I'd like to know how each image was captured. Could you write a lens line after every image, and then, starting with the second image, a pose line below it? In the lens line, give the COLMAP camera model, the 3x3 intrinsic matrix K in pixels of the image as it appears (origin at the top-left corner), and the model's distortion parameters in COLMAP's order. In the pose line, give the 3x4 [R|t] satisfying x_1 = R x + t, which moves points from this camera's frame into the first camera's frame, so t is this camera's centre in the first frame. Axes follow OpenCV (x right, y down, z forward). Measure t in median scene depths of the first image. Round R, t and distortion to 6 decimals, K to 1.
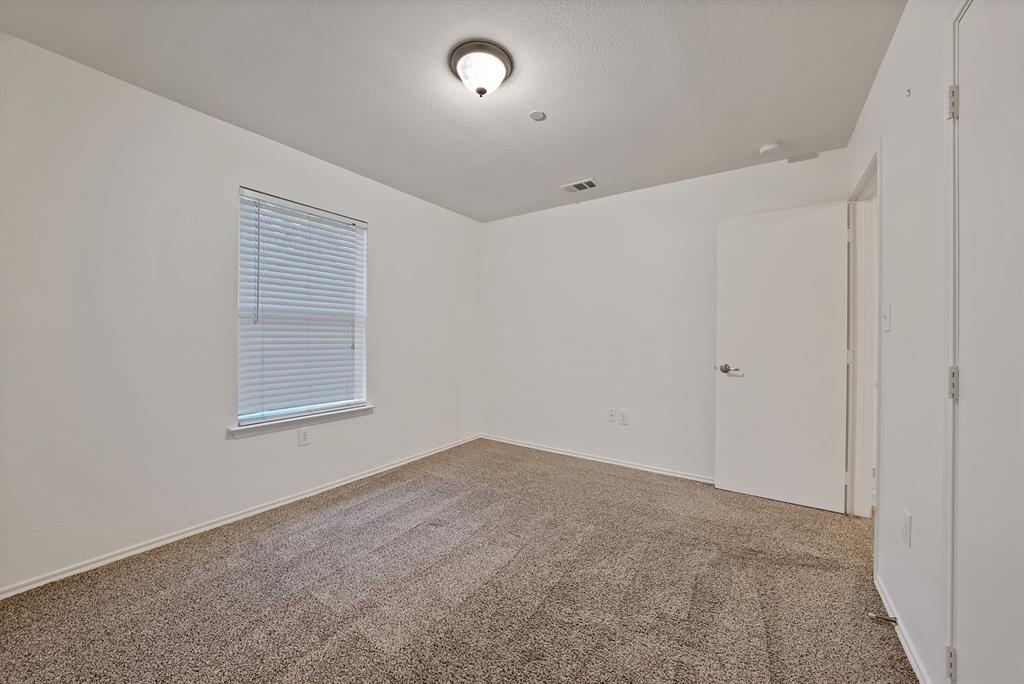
lens RADIAL K [[365.4, 0, 514.2], [0, 365.4, 345.0], [0, 0, 1]] dist [-0.022124, 0.002147]
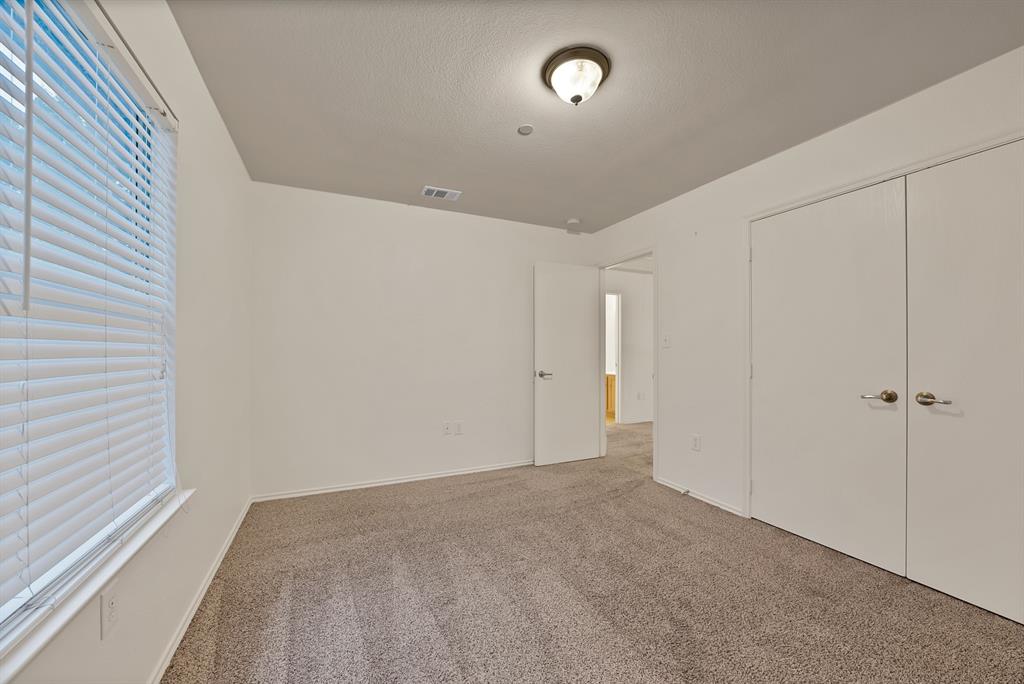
lens RADIAL K [[365.4, 0, 510.6], [0, 365.4, 356.1], [0, 0, 1]] dist [-0.022124, 0.002147]
pose [[0.527863, -0.016163, 0.849176, -0.657381], [0.018933, 0.999794, 0.007261, -0.014046], [-0.849119, 0.012245, 0.528060, 0.417271]]
